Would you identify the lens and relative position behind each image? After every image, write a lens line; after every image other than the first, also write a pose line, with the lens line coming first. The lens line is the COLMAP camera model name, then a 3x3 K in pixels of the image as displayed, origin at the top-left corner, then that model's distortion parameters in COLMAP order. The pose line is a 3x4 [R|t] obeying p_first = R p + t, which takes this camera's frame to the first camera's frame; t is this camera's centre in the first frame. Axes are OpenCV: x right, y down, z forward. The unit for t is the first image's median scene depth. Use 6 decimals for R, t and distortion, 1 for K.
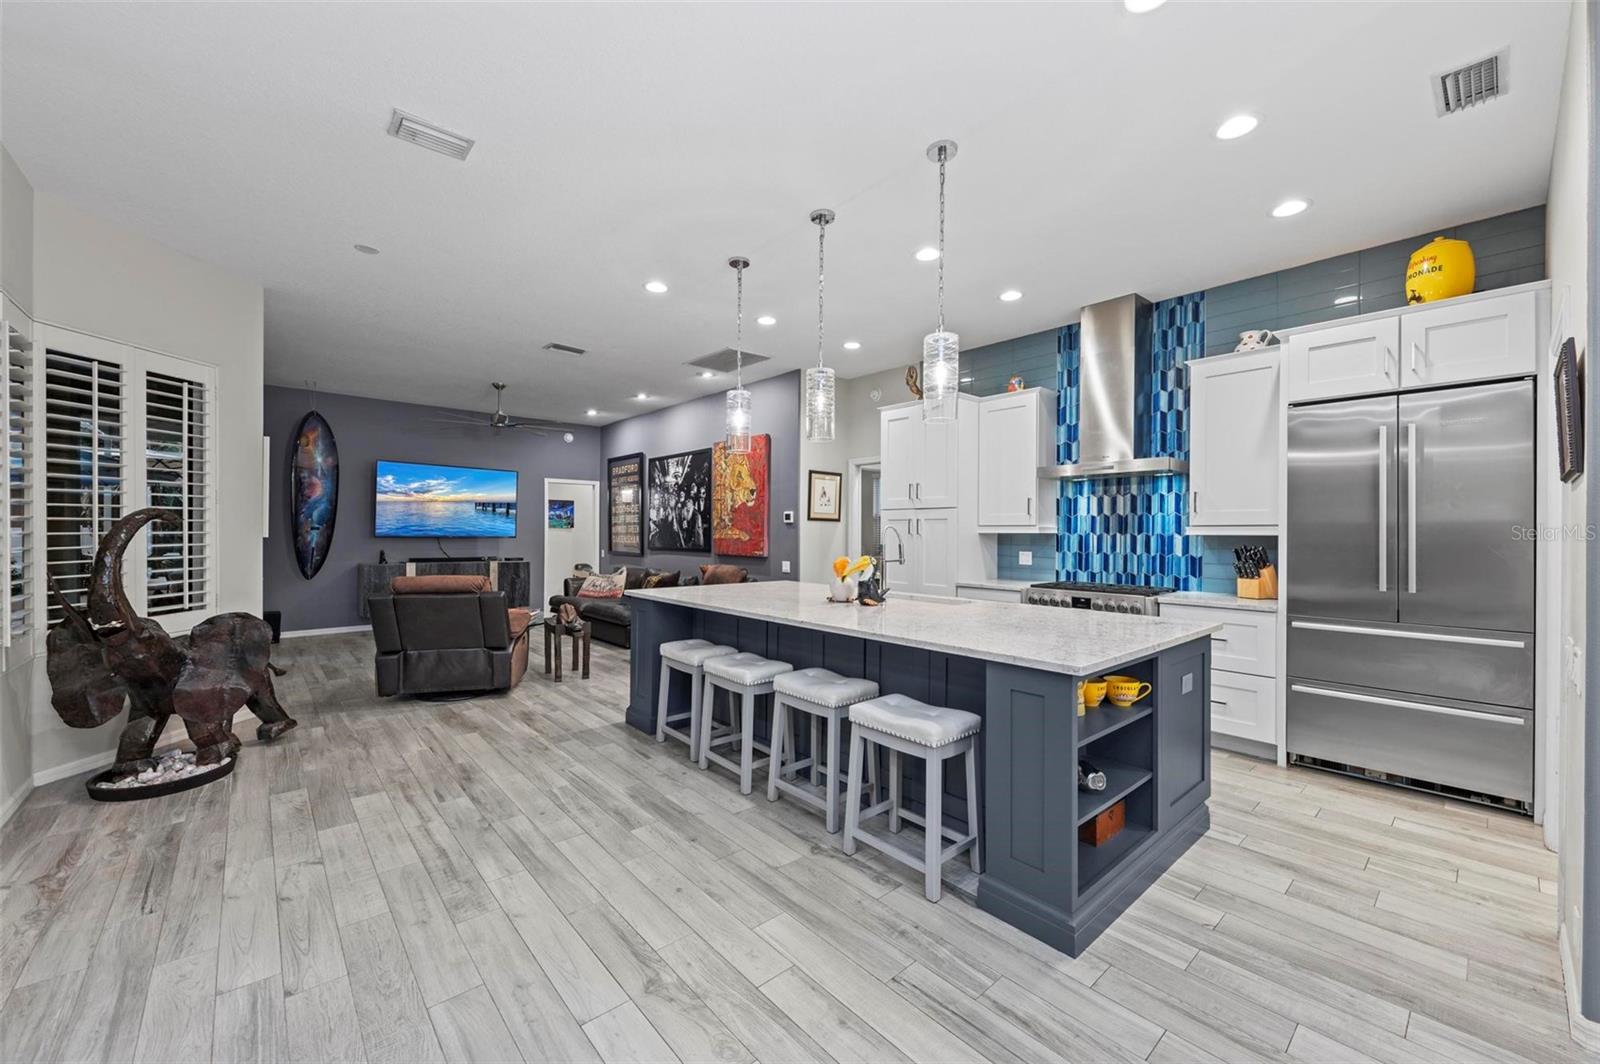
lens RADIAL K [[618.7, 0, 803.1], [0, 618.7, 535.6], [0, 0, 1]] dist [0.009454, -0.000163]
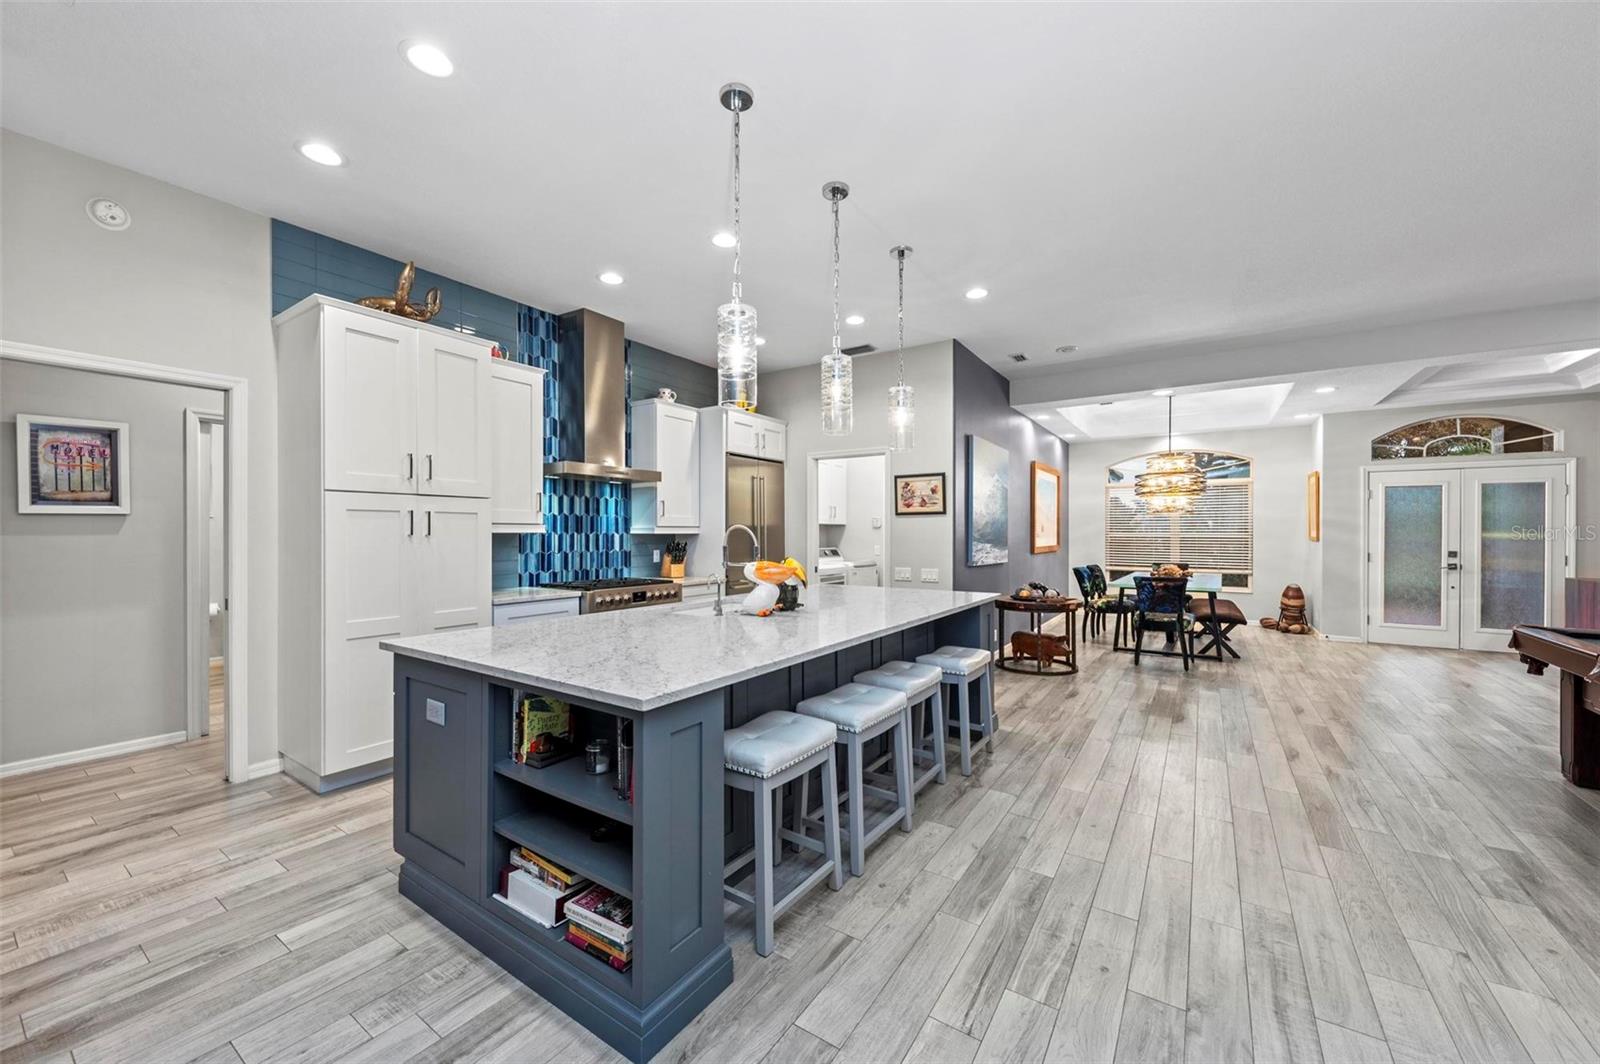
lens RADIAL K [[598.3, 0, 801.5], [0, 598.3, 535.5], [0, 0, 1]] dist [0.011113, -0.005940]
pose [[-0.251038, -0.009833, 0.967927, -0.534252], [0.003396, 0.999933, 0.011039, -0.007967], [-0.967971, 0.006059, -0.250988, 0.826598]]
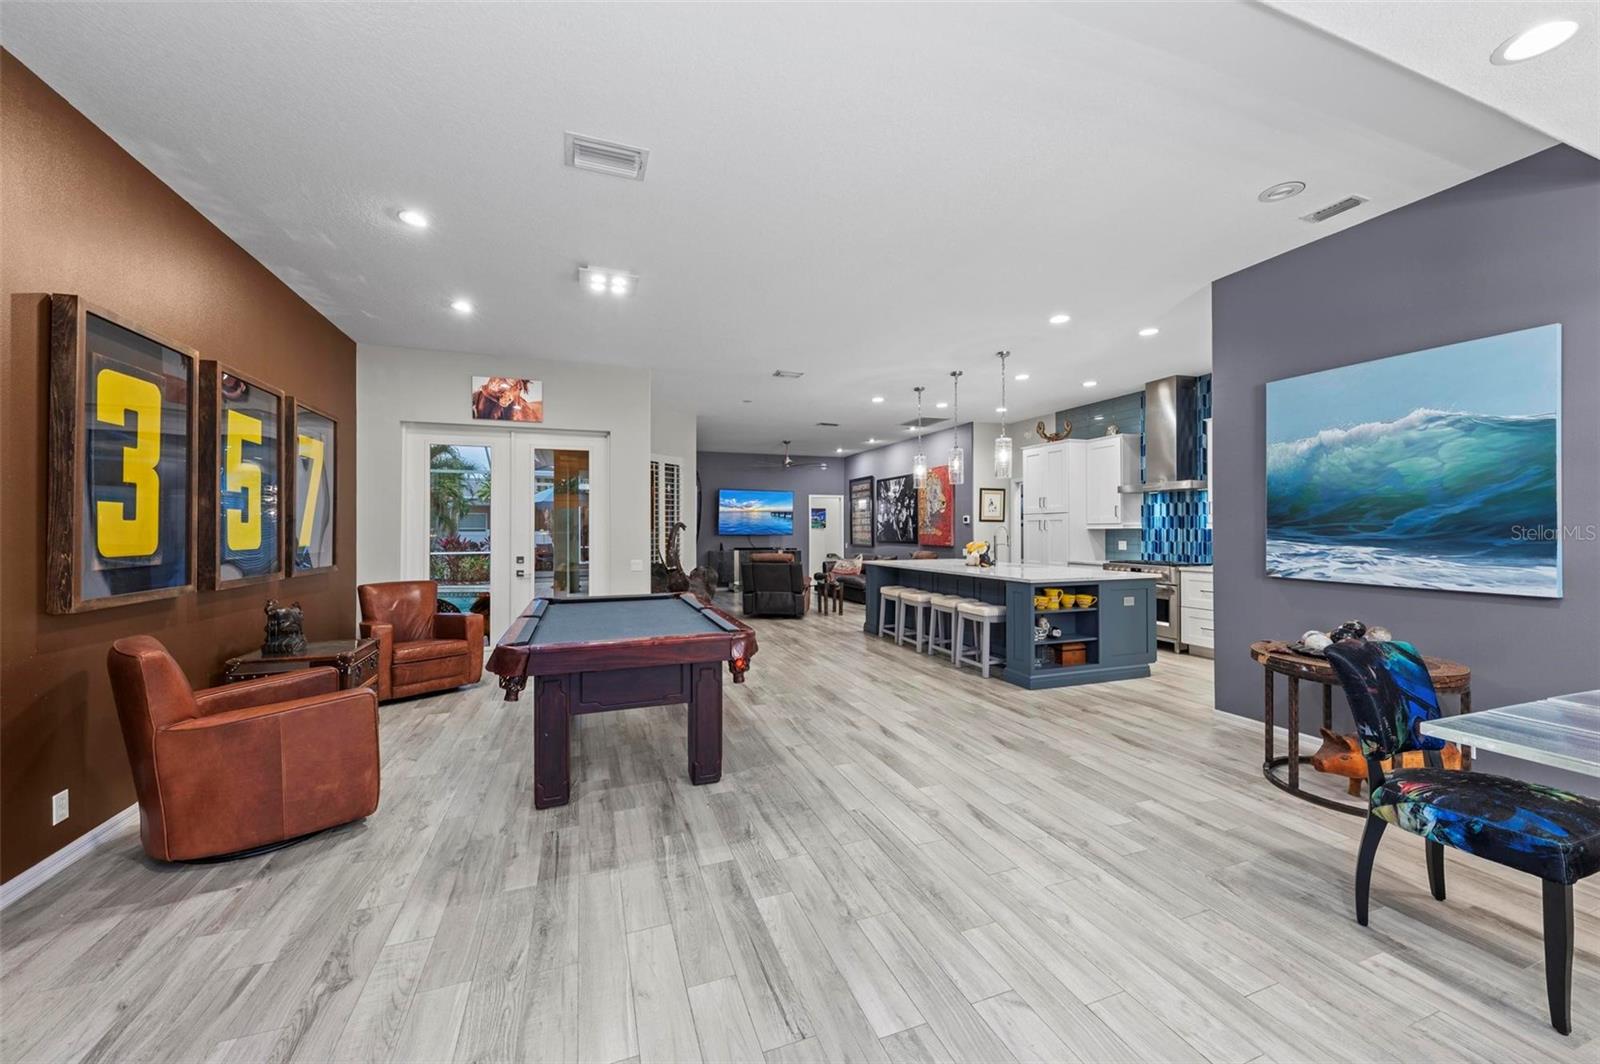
lens RADIAL K [[598.3, 0, 801.5], [0, 598.3, 535.5], [0, 0, 1]] dist [0.011113, -0.005940]
pose [[0.929622, -0.006419, -0.368460, 0.180223], [0.007618, 0.999969, 0.001801, 0.004304], [0.368437, -0.004481, 0.929642, -0.650757]]
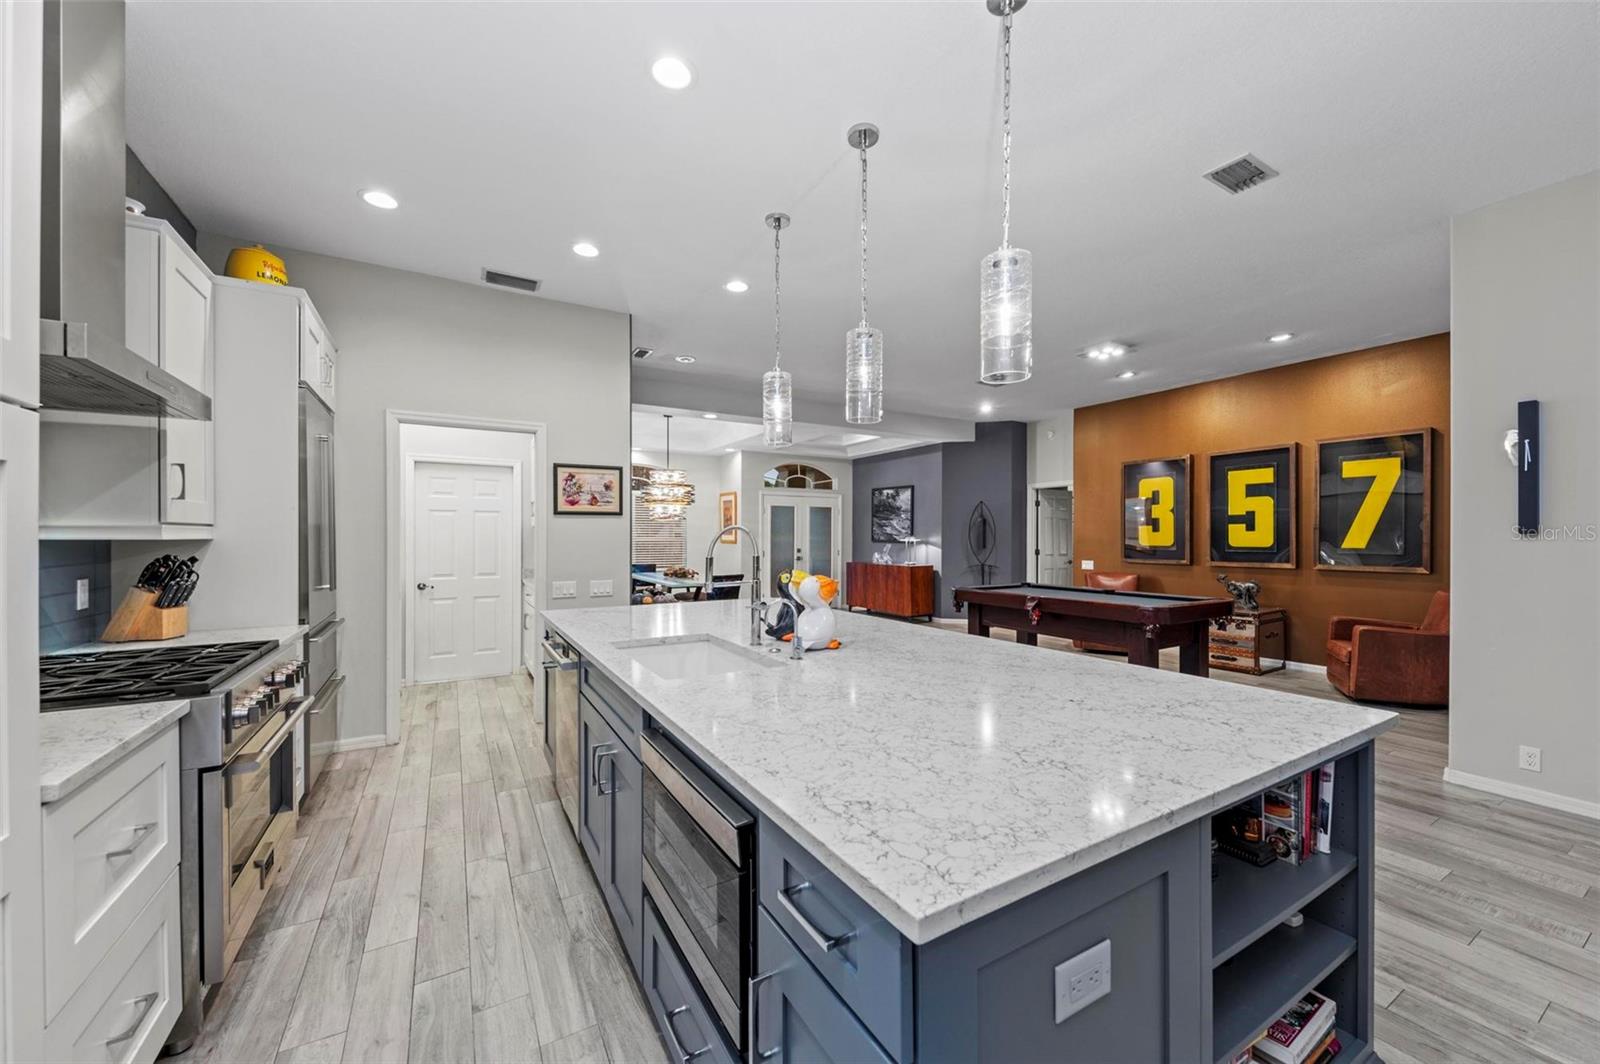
lens RADIAL K [[598.3, 0, 801.5], [0, 598.3, 535.5], [0, 0, 1]] dist [0.011113, -0.005940]
pose [[-0.979851, -0.004623, 0.199678, -0.030418], [-0.004002, 0.999986, 0.003515, -0.007123], [-0.199691, 0.002645, -0.979855, 1.140079]]
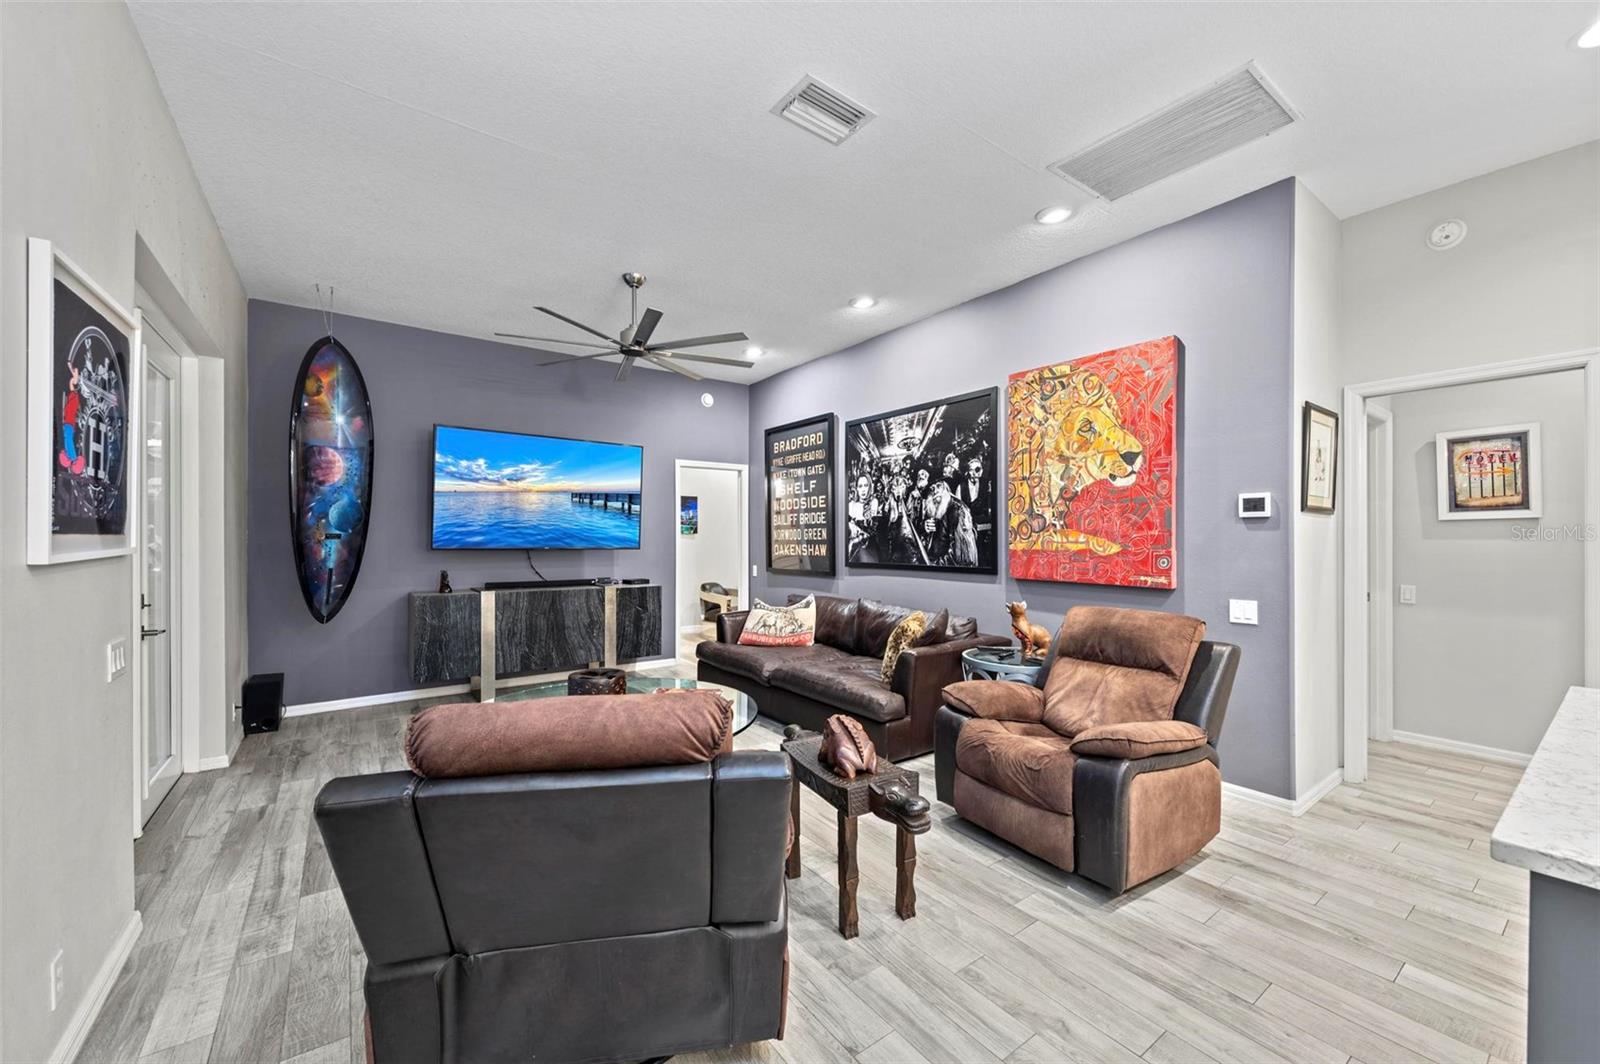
lens RADIAL K [[617.1, 0, 804.0], [0, 617.1, 539.7], [0, 0, 1]] dist [0.015744, -0.007758]
pose [[0.995501, -0.005896, -0.094569, -0.403918], [0.005650, 0.999980, -0.002876, -0.005847], [0.094584, 0.002328, 0.995514, 0.648069]]
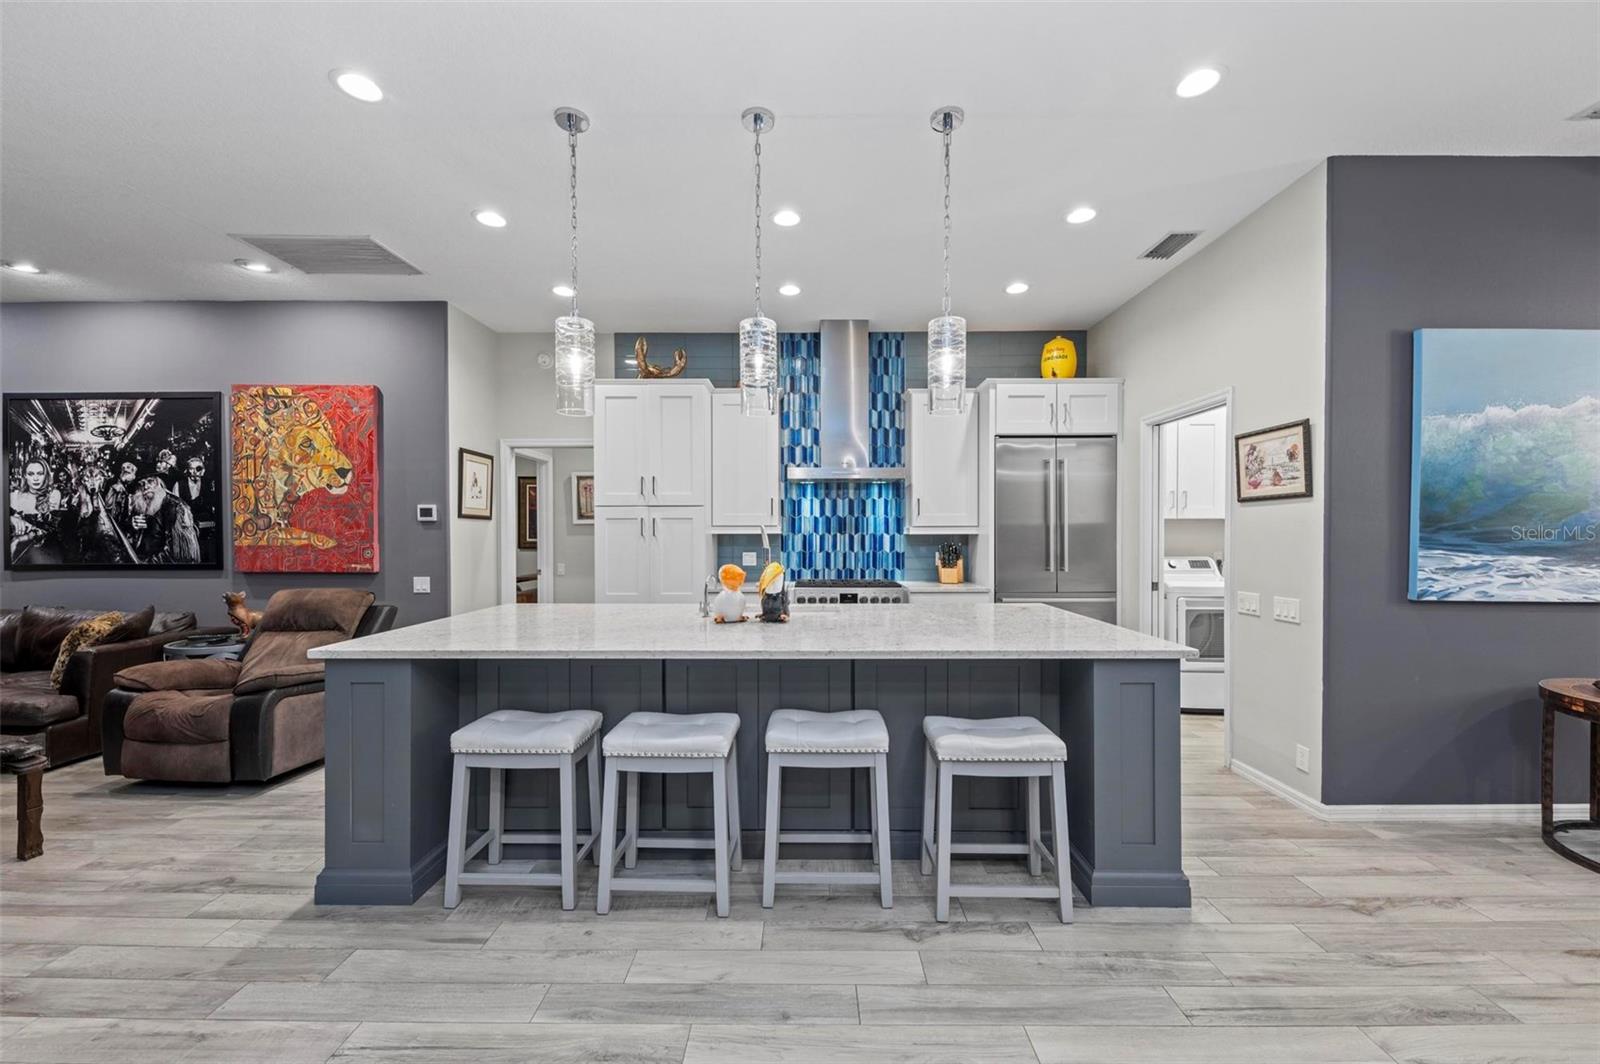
lens RADIAL K [[617.1, 0, 804.0], [0, 617.1, 539.7], [0, 0, 1]] dist [0.015744, -0.007758]
pose [[0.669052, -0.014216, 0.743079, -0.328206], [0.009455, 0.999899, 0.010616, -0.004067], [-0.743155, -0.000076, 0.669119, 0.288685]]
